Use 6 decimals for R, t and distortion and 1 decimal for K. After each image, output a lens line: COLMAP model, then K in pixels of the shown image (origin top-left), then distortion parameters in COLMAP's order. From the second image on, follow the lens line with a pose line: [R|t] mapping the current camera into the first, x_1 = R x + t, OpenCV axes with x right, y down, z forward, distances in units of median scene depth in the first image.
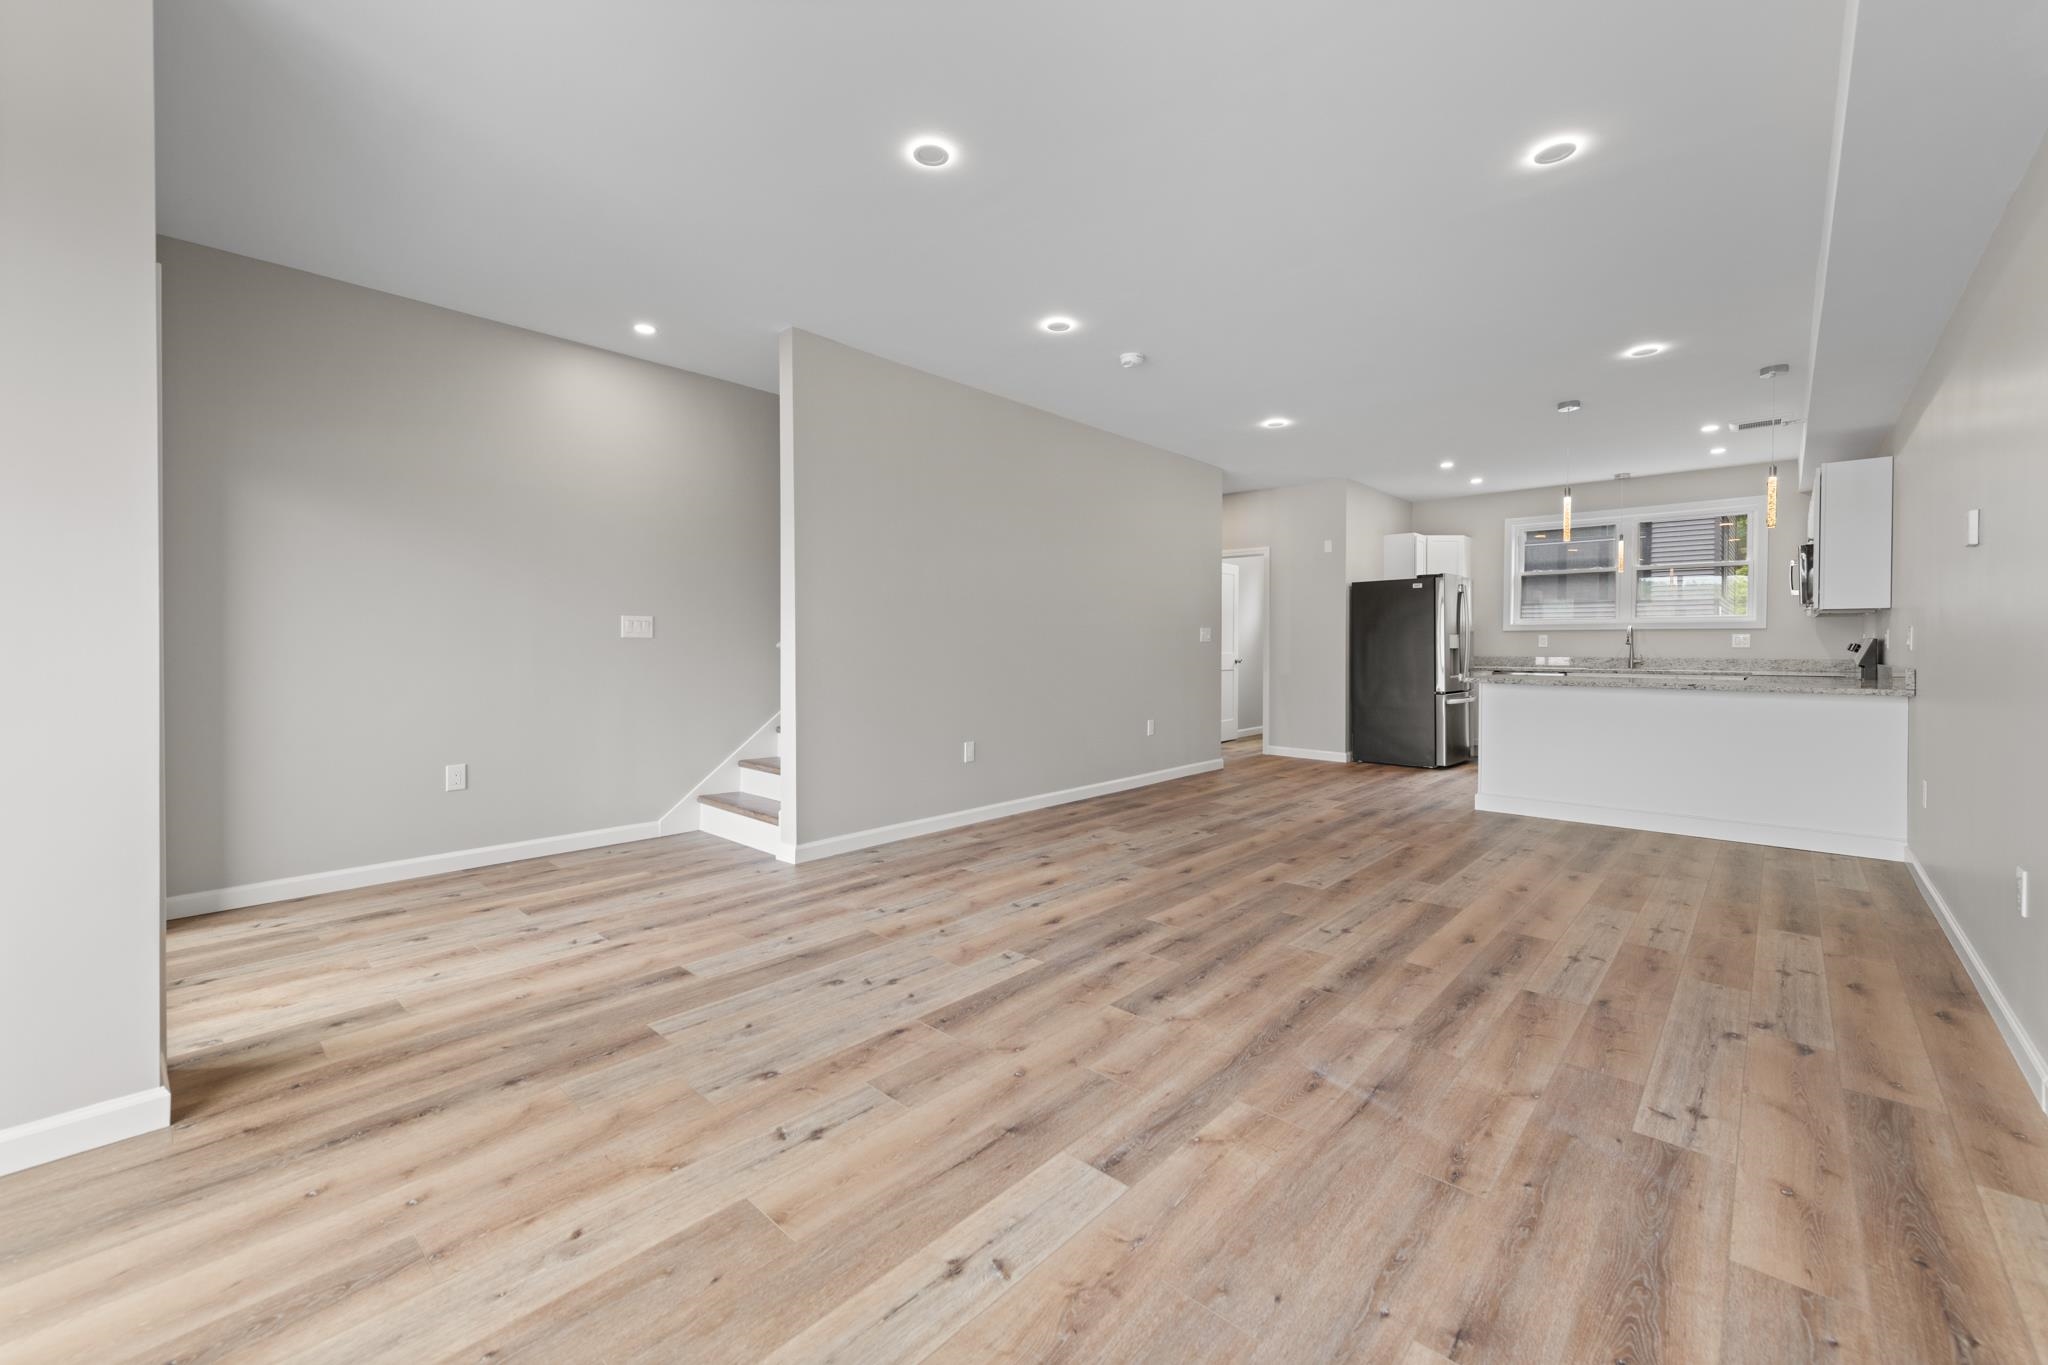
lens RADIAL K [[806.4, 0, 1025.4], [0, 806.4, 651.6], [0, 0, 1]] dist [0.009487, -0.002976]
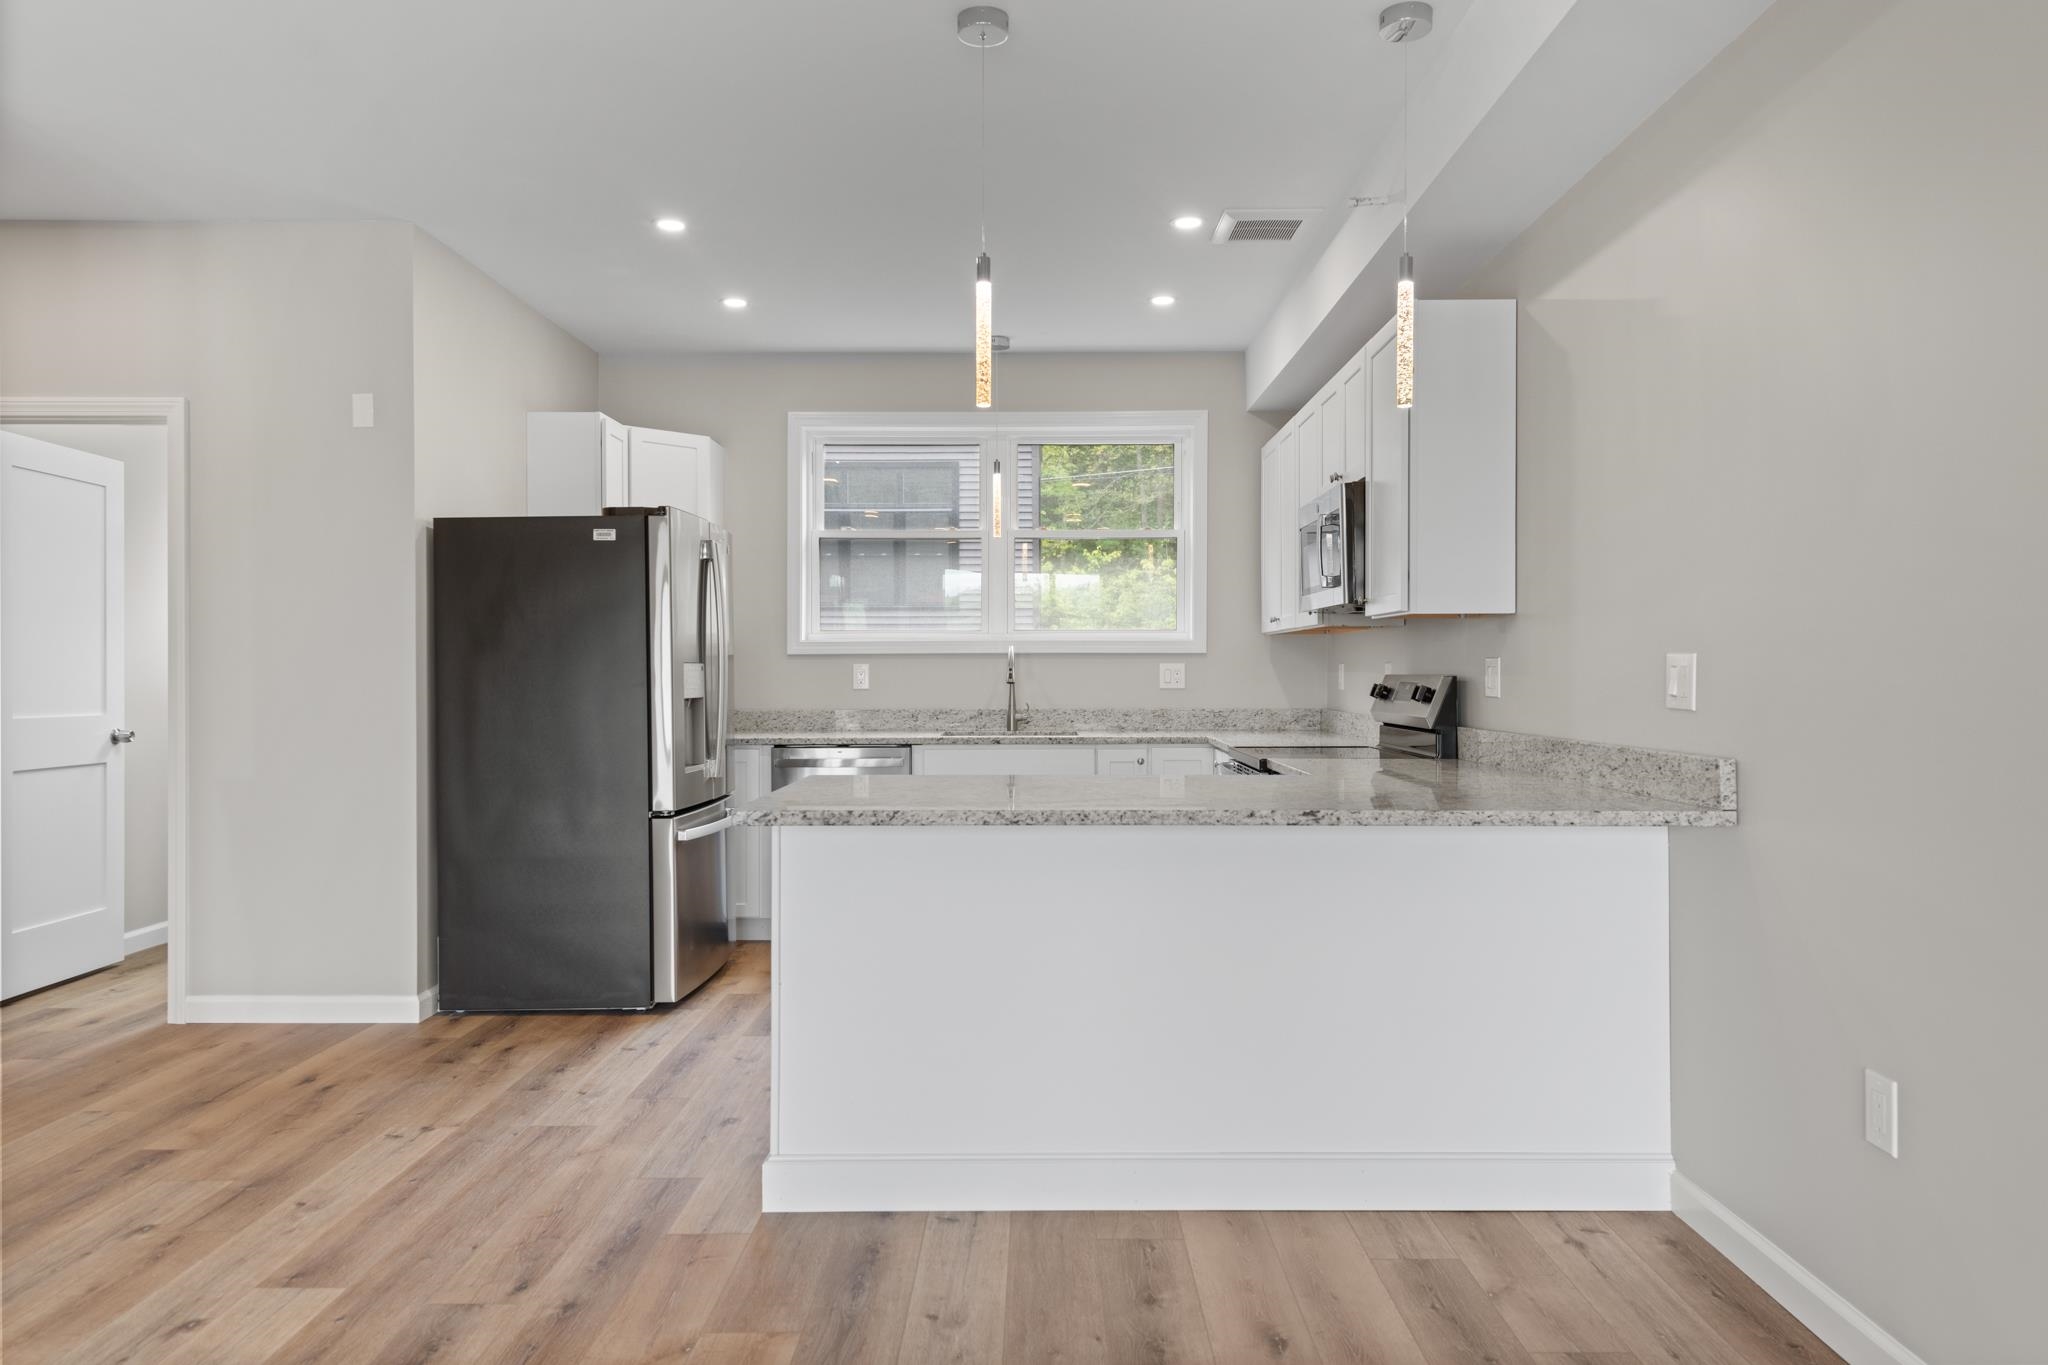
lens RADIAL K [[1367.1, 0, 1027.2], [0, 1367.1, 680.0], [0, 0, 1]] dist [0.022712, -0.000705]
pose [[0.743877, -0.006324, 0.668286, 0.194144], [0.009466, 0.999955, -0.001074, -0.010287], [-0.668249, 0.007125, 0.743903, 0.373595]]
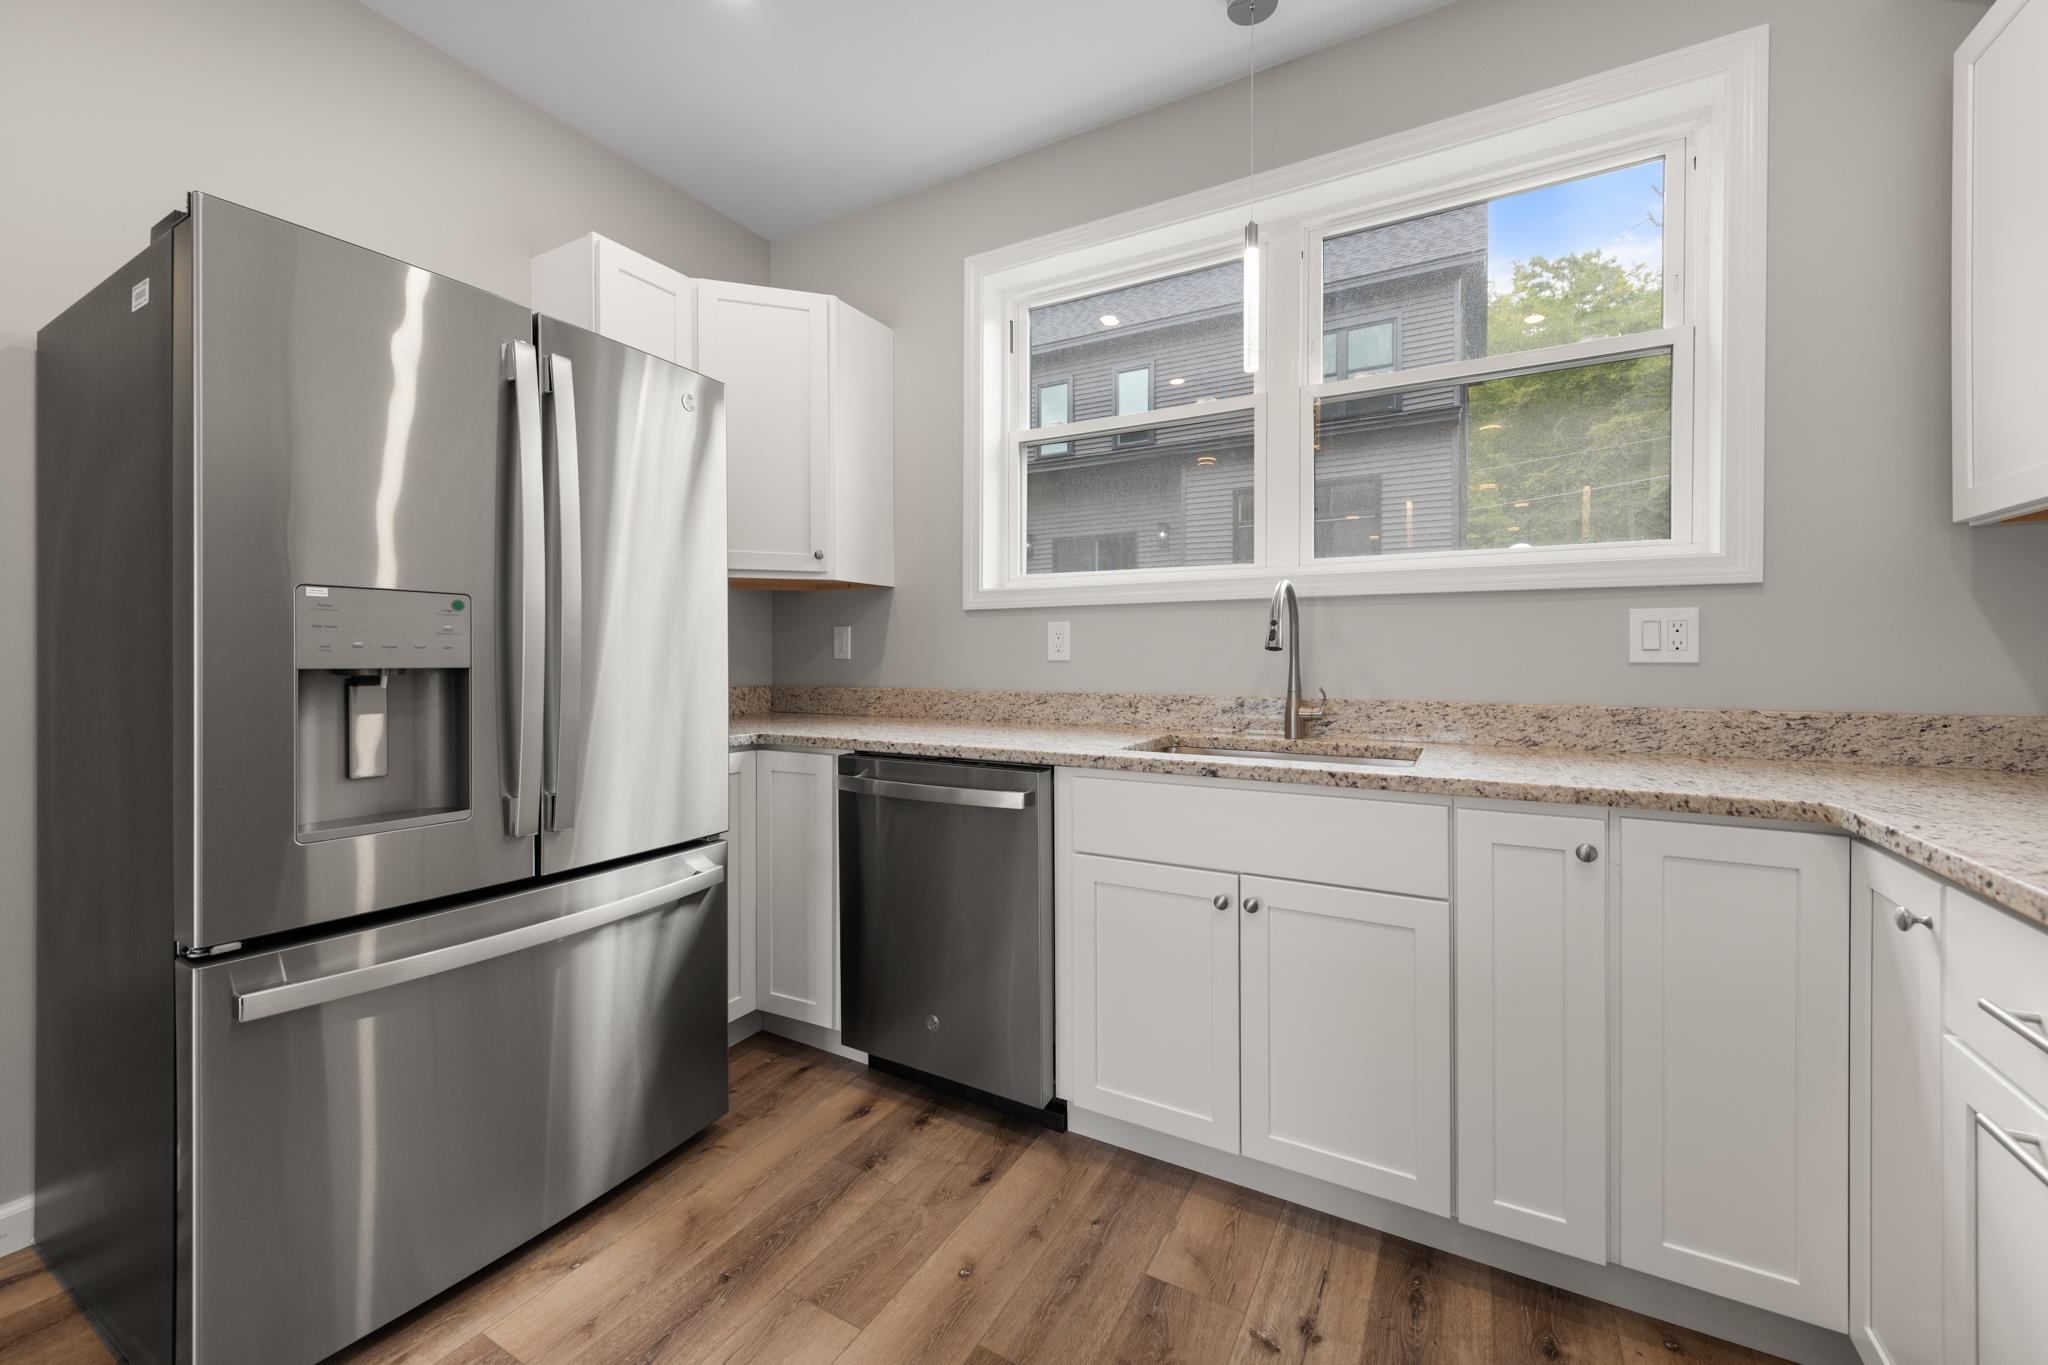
lens RADIAL K [[806.4, 0, 1033.0], [0, 806.4, 656.6], [0, 0, 1]] dist [0.009487, -0.002976]
pose [[0.971938, -0.001346, 0.235235, 0.618667], [0.003198, 0.999967, -0.007492, -0.005443], [-0.235217, 0.008034, 0.971910, 0.780919]]
